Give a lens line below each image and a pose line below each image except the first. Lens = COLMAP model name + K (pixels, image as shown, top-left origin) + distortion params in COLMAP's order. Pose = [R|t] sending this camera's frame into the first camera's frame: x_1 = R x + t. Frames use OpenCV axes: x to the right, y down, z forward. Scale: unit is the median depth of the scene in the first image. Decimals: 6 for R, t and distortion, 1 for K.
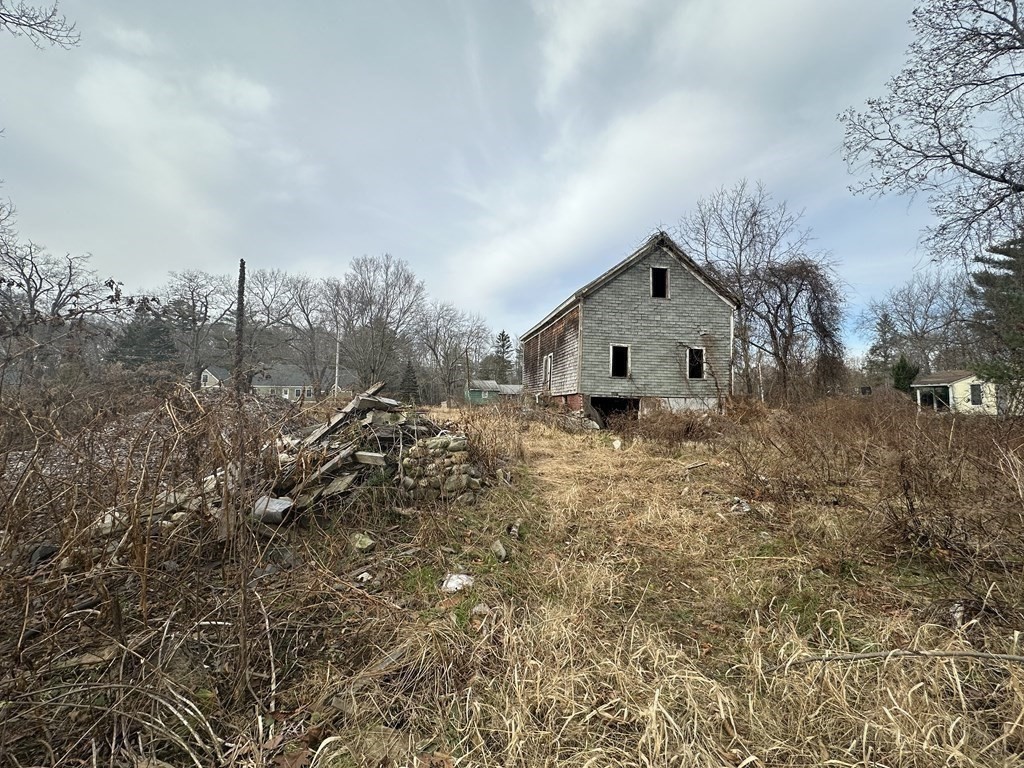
lens RADIAL K [[411.7, 0, 506.4], [0, 411.7, 383.0], [0, 0, 1]] dist [-0.003132, -0.000139]
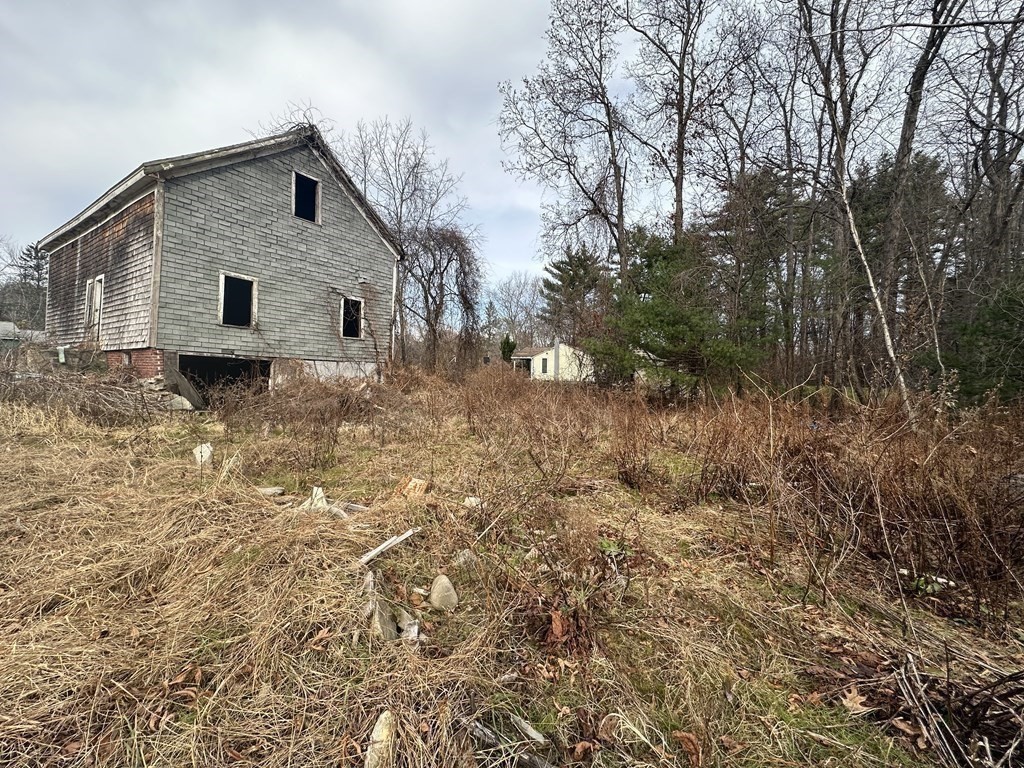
lens RADIAL K [[411.7, 0, 516.8], [0, 411.7, 383.8], [0, 0, 1]] dist [-0.003132, -0.000139]
pose [[0.673743, -0.009093, 0.738910, 0.085381], [-0.057513, 0.996246, 0.064700, 0.008070], [-0.736725, -0.086087, 0.670691, 0.217062]]
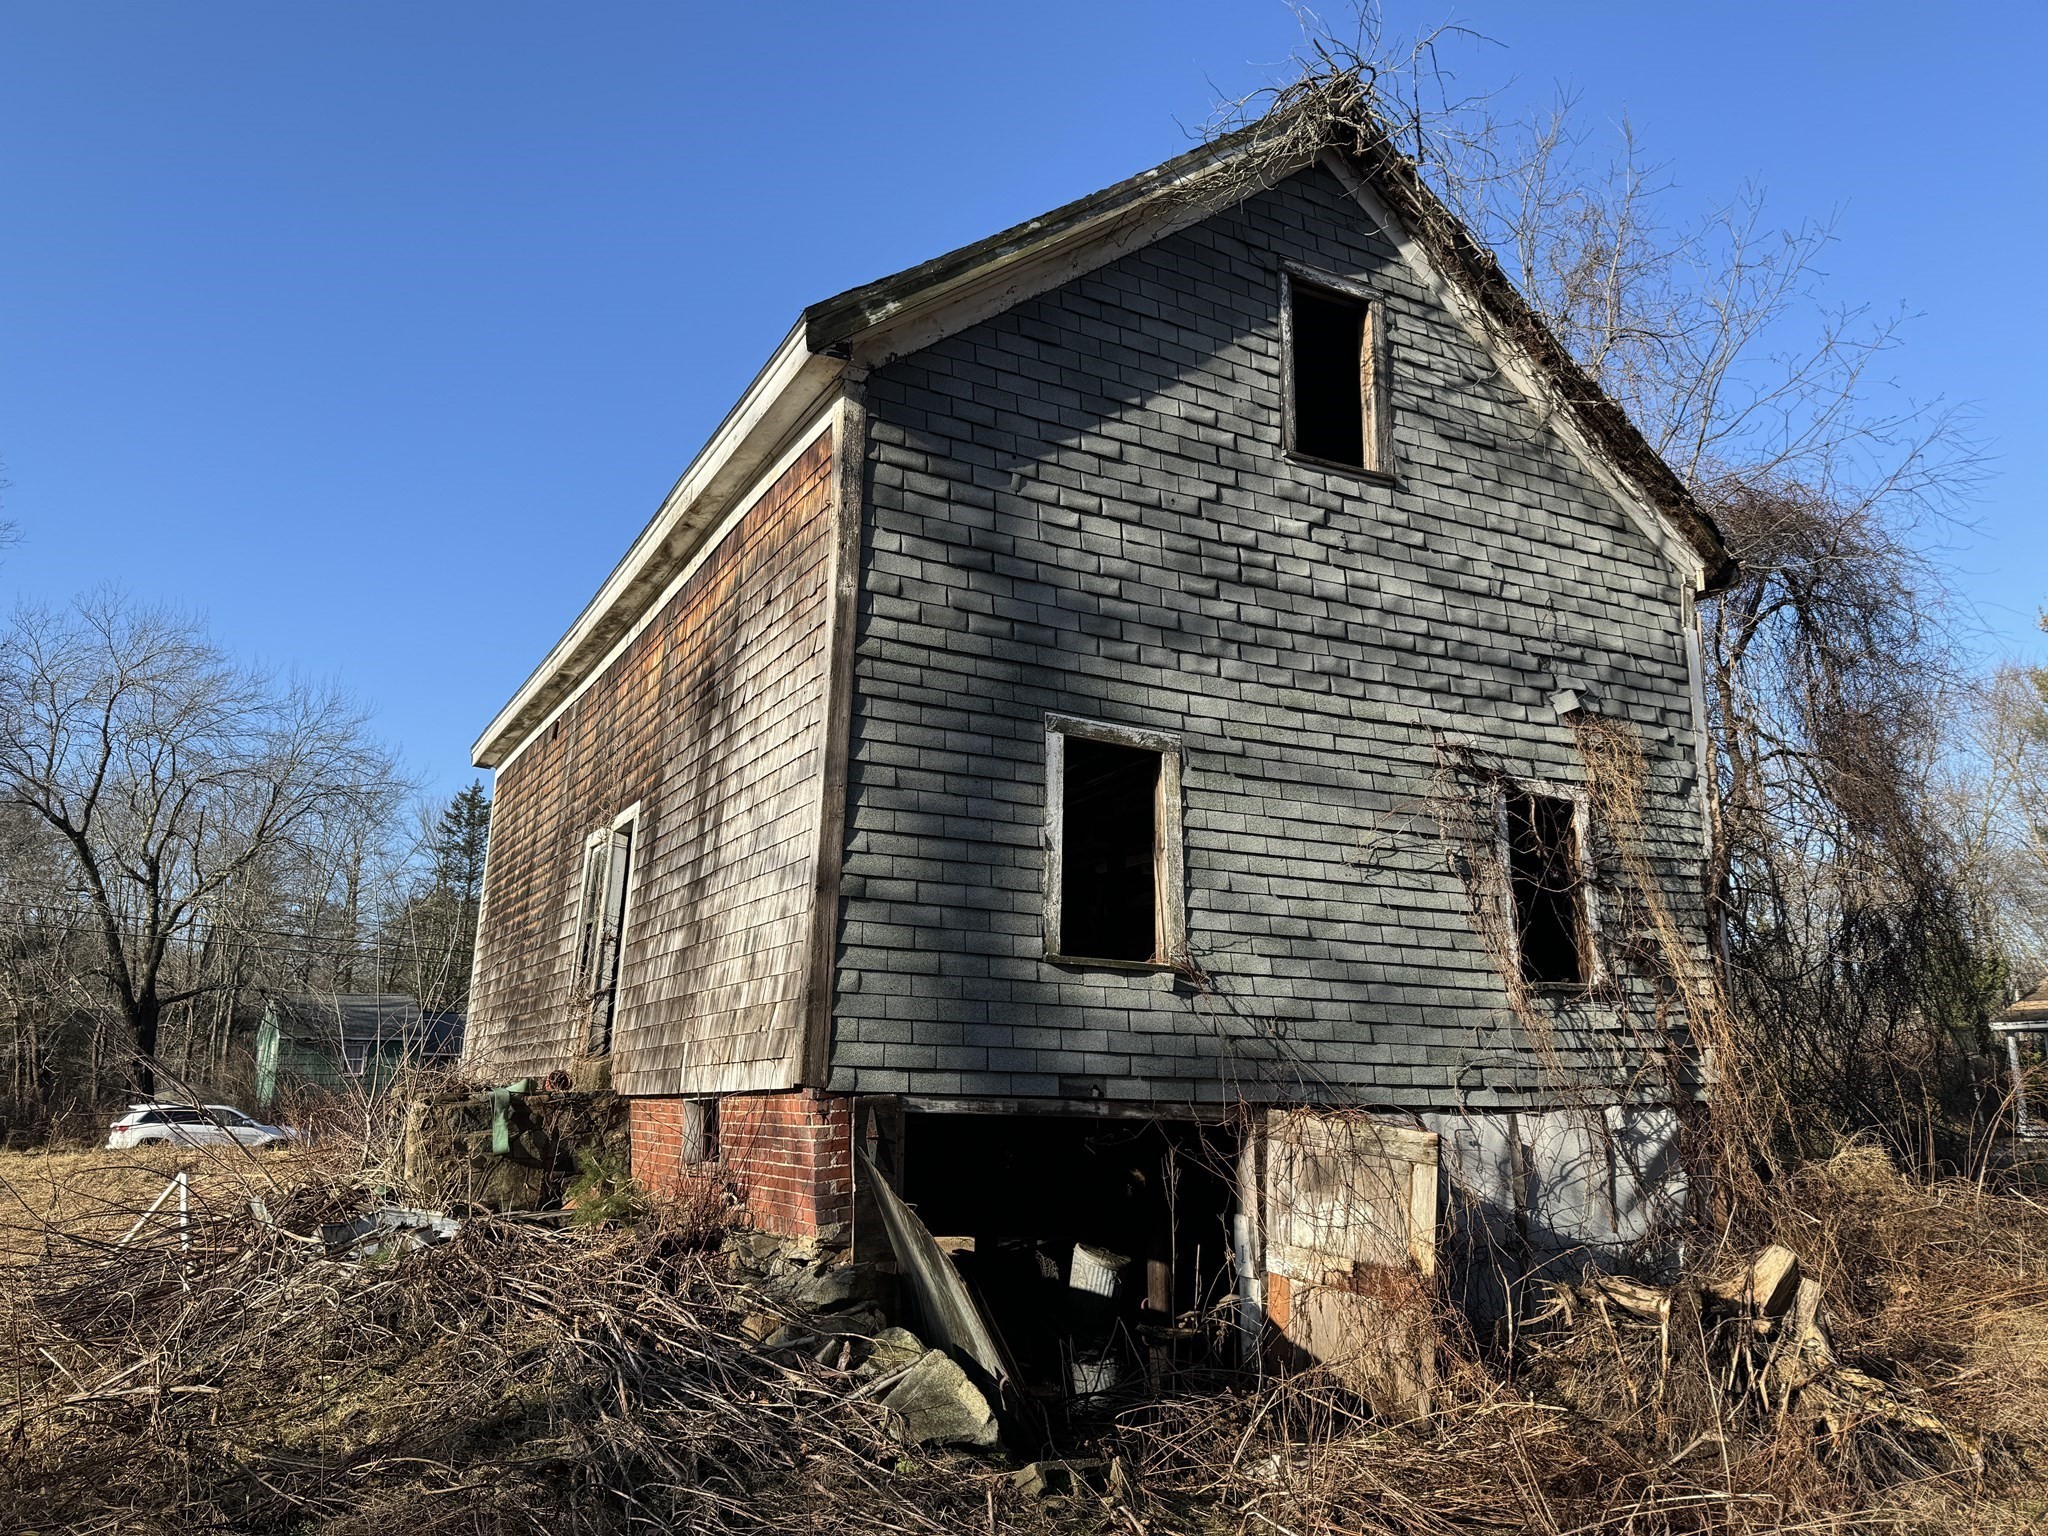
lens RADIAL K [[1448.7, 0, 1018.2], [0, 1448.7, 765.0], [0, 0, 1]] dist [0.067203, -0.080723]
pose [[0.945846, 0.063003, 0.318444, 0.080674], [-0.008904, 0.985651, -0.168559, 0.002865], [-0.324494, 0.156596, 0.932835, 0.500181]]
